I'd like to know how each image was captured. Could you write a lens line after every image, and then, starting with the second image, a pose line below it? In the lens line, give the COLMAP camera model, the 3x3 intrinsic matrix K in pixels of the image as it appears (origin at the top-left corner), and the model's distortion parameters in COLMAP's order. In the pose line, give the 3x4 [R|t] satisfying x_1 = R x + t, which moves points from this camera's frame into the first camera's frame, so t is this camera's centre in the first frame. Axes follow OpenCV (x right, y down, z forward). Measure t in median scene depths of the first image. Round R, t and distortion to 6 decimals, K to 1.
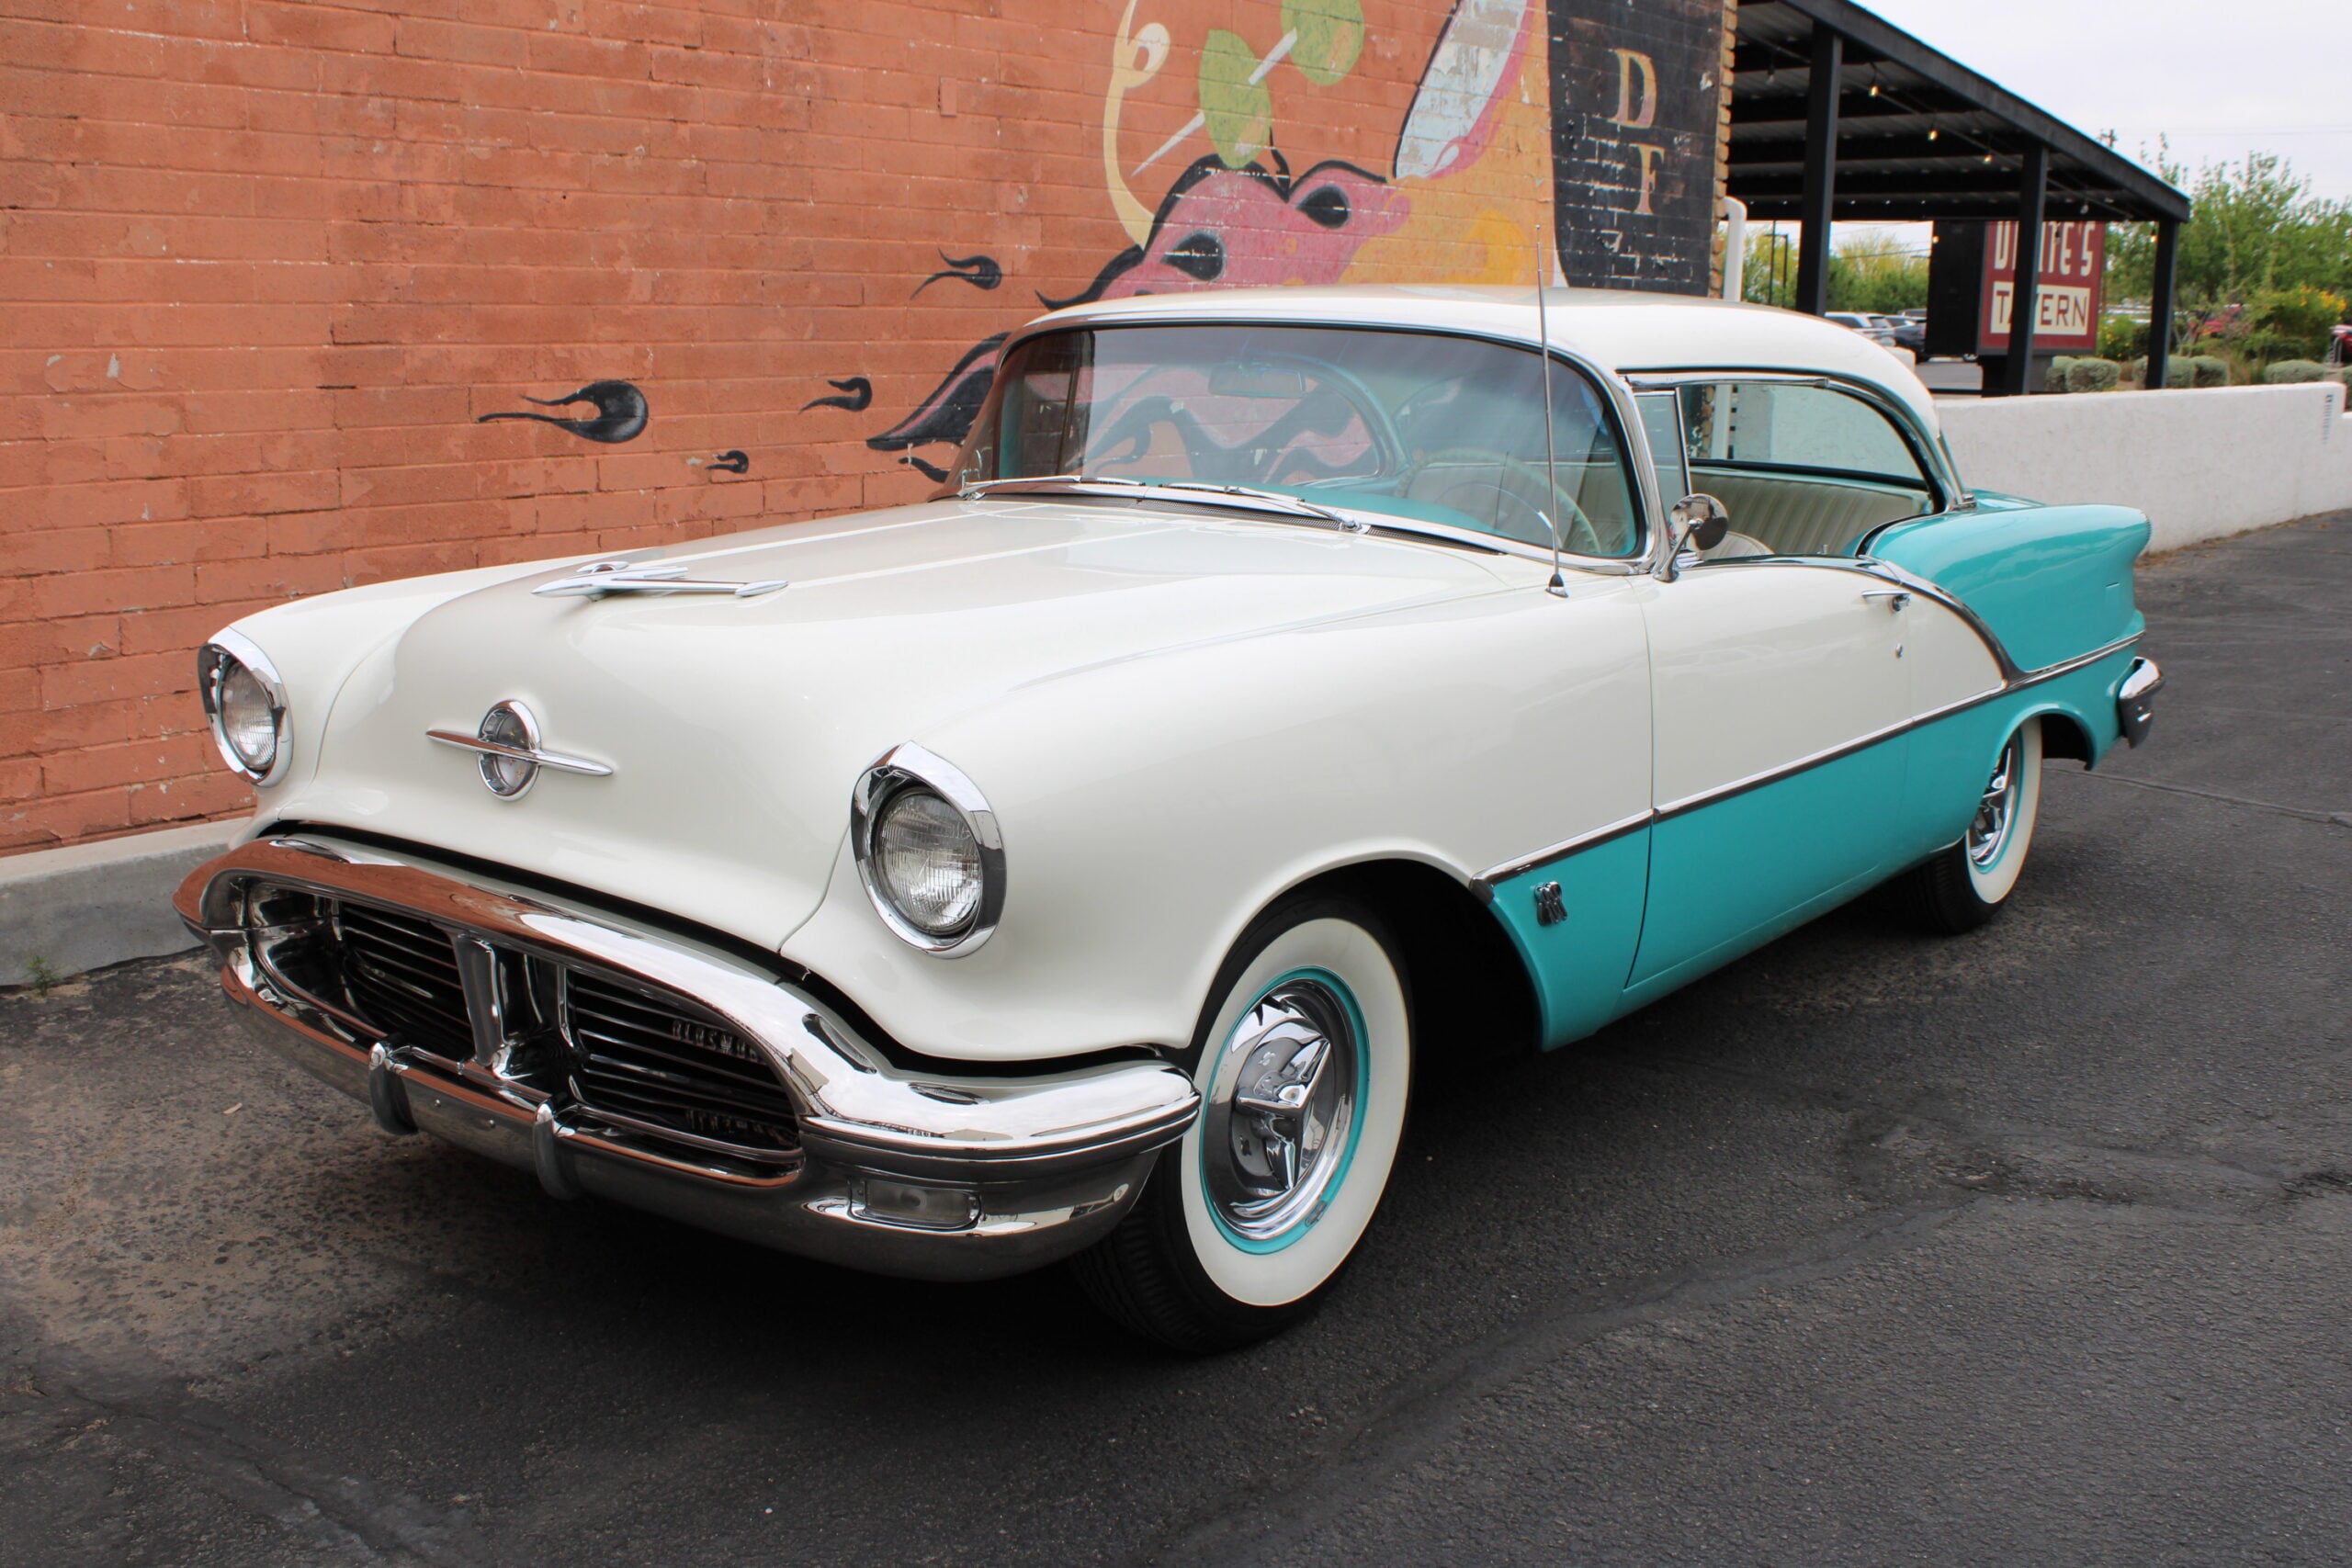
lens RADIAL K [[2329.4, 0, 1156.1], [0, 2329.4, 758.2], [0, 0, 1]] dist [-0.081731, 0.000000]
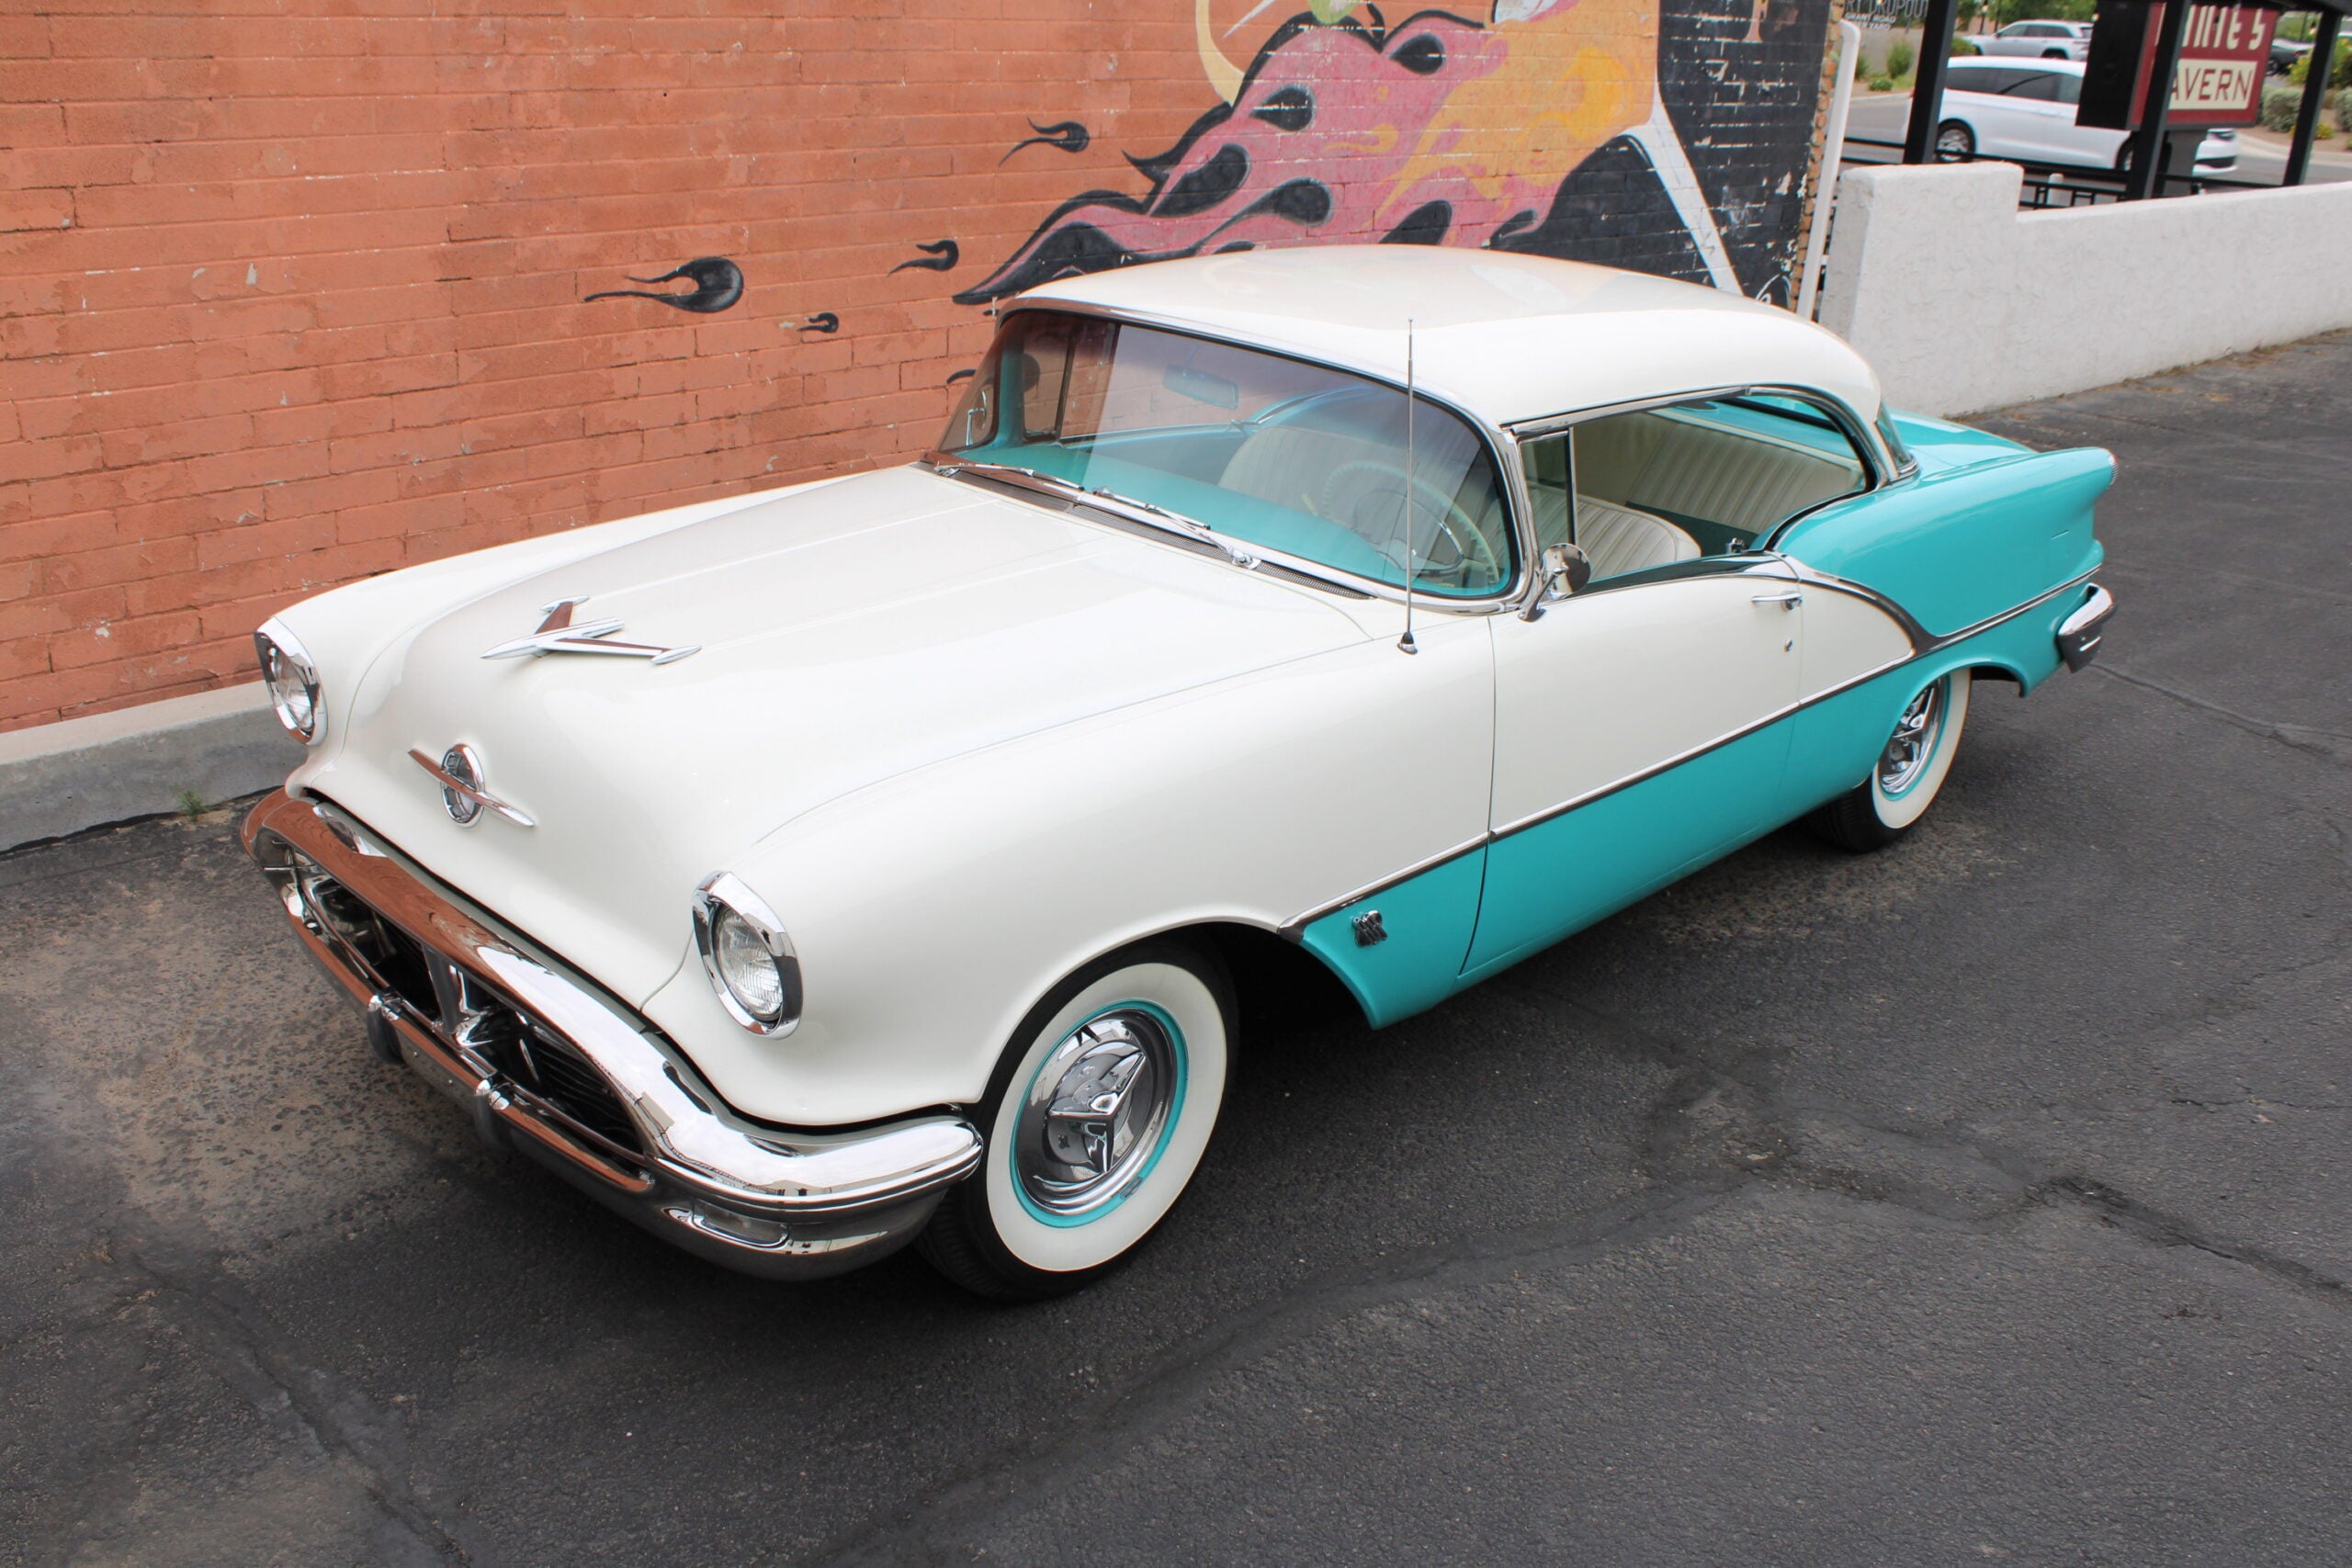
lens RADIAL K [[2126.9, 0, 1161.4], [0, 2126.9, 778.2], [0, 0, 1]] dist [-0.143229, 0.143957]
pose [[0.993435, 0.071194, -0.089547, 0.084208], [-0.053667, 0.981310, 0.184797, -0.107758], [0.101029, -0.178778, 0.978689, -0.013149]]
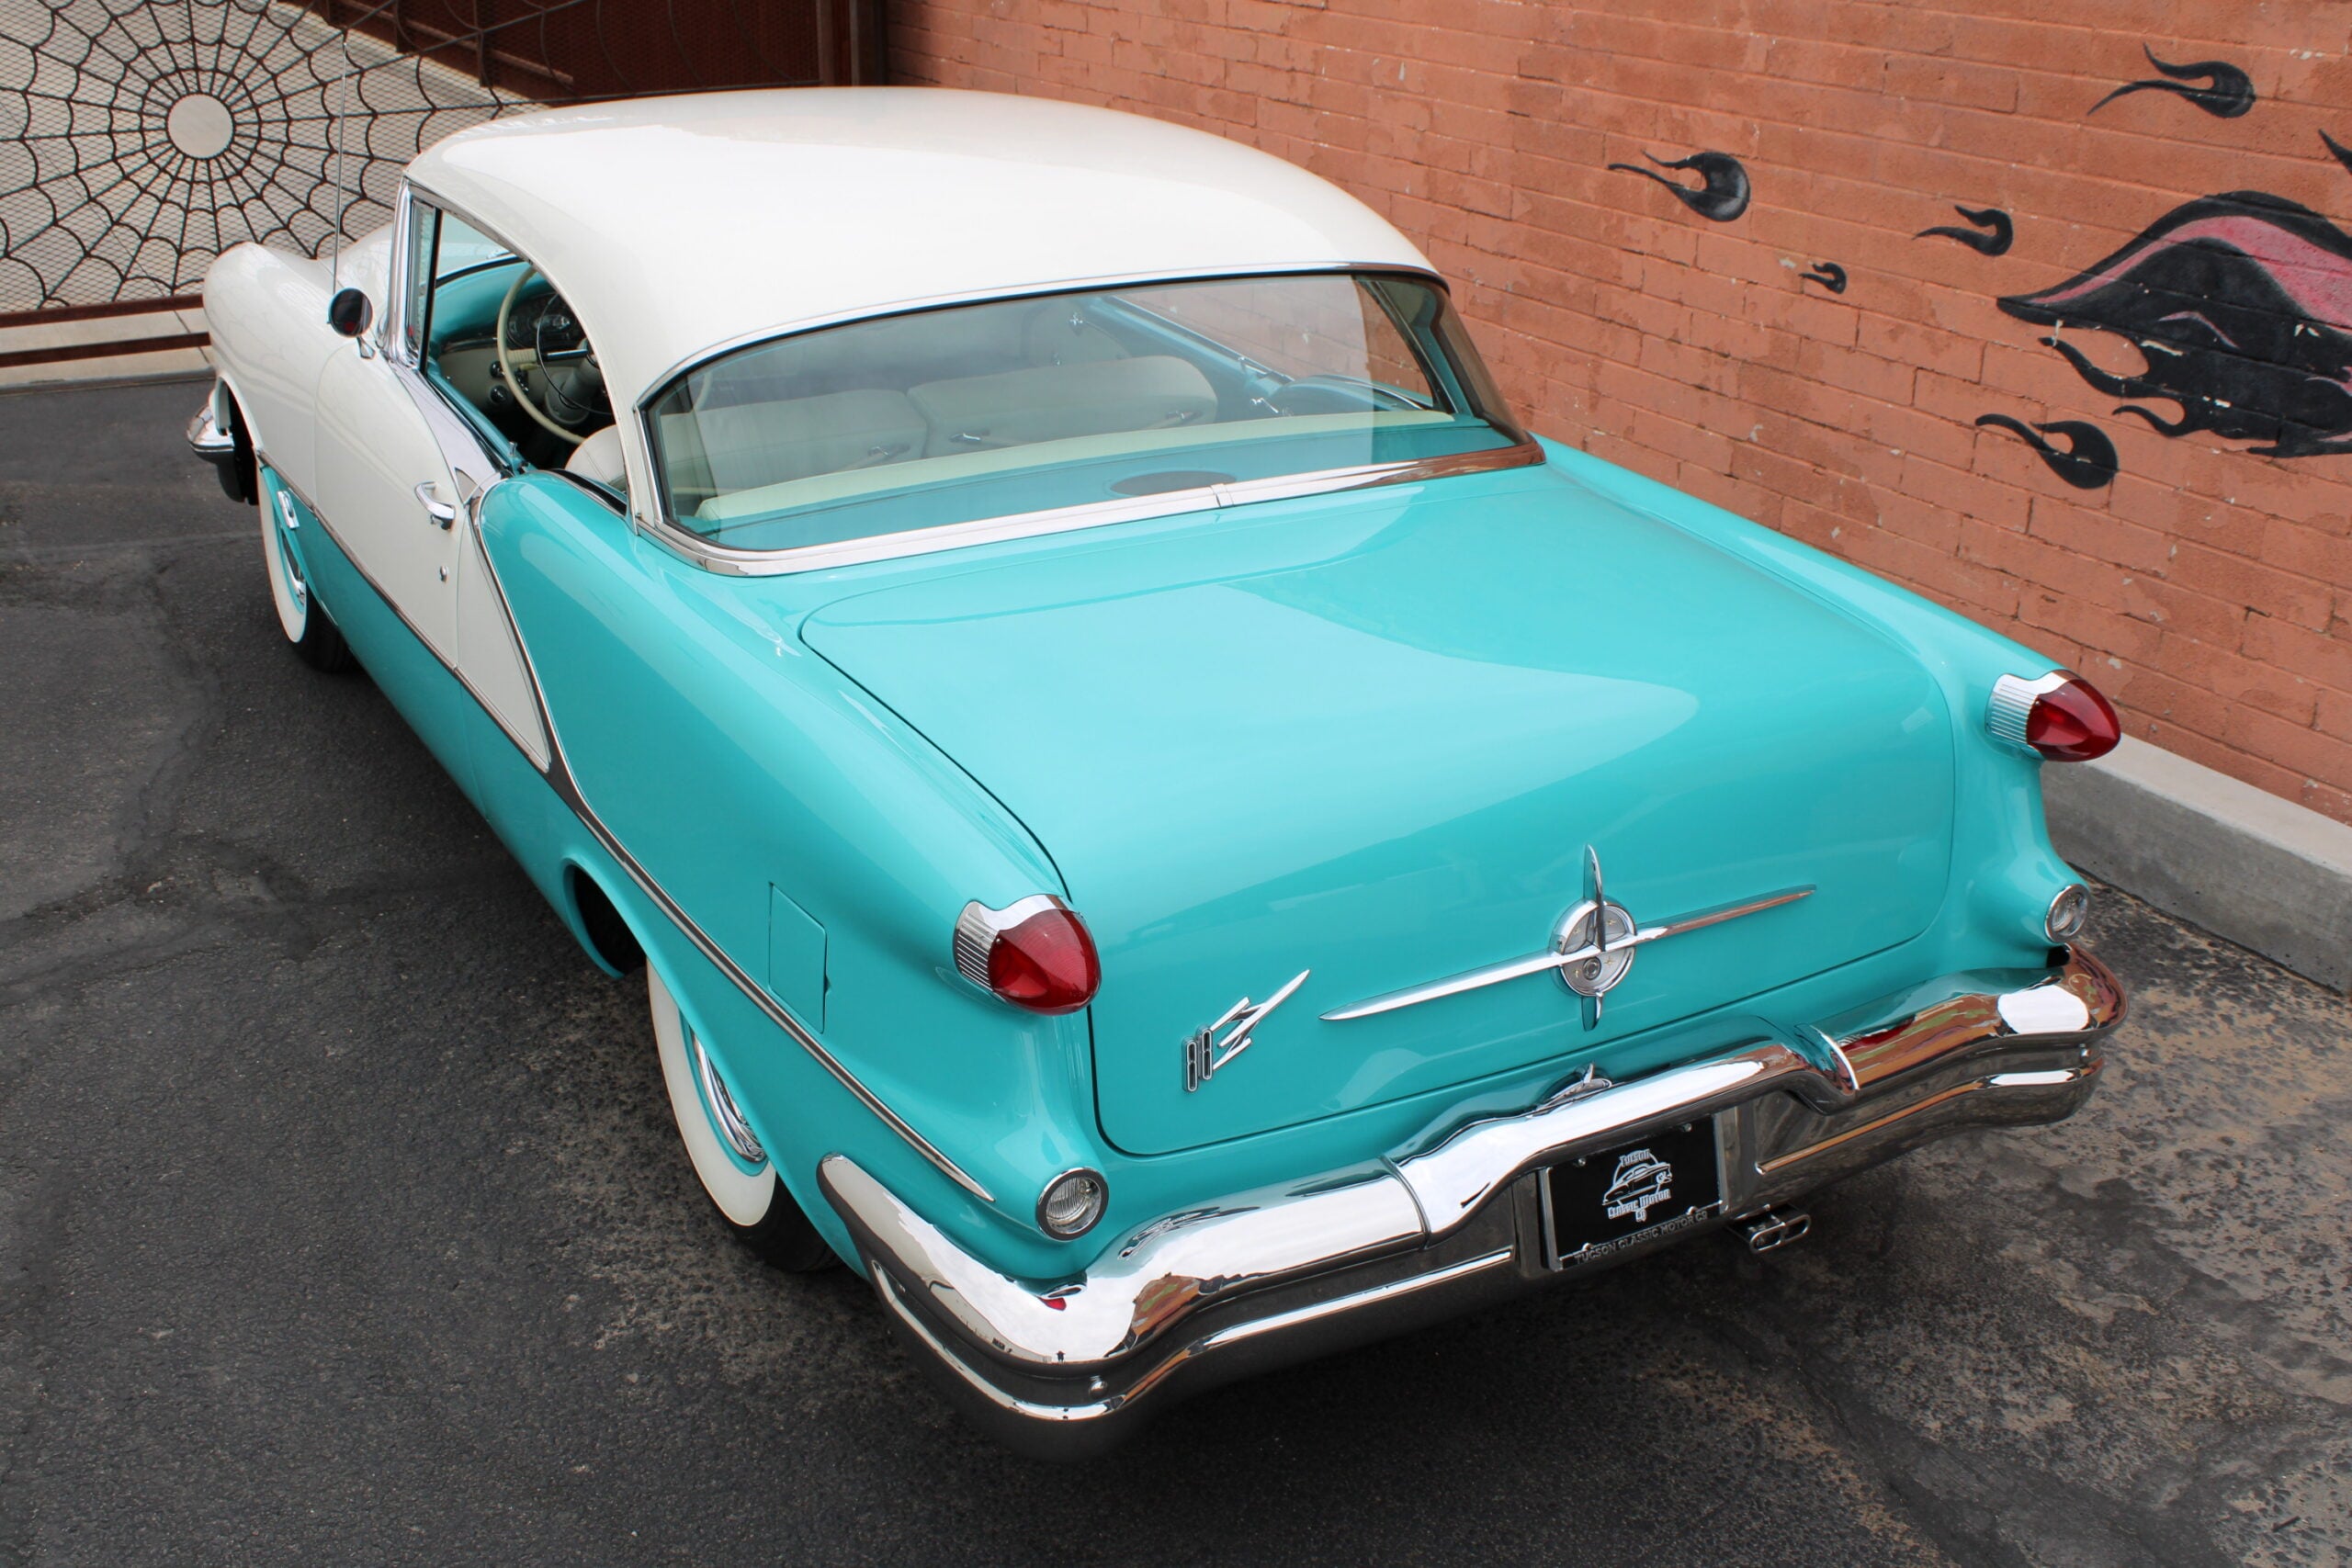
lens RADIAL K [[2484.0, 0, 1149.9], [0, 2484.0, 780.5], [0, 0, 1]] dist [-0.058979, 0.000000]
pose [[-0.378505, 0.330596, -0.864547, 0.737540], [-0.186420, 0.887672, 0.421054, -0.293124], [0.906632, 0.320540, -0.274358, 1.069955]]
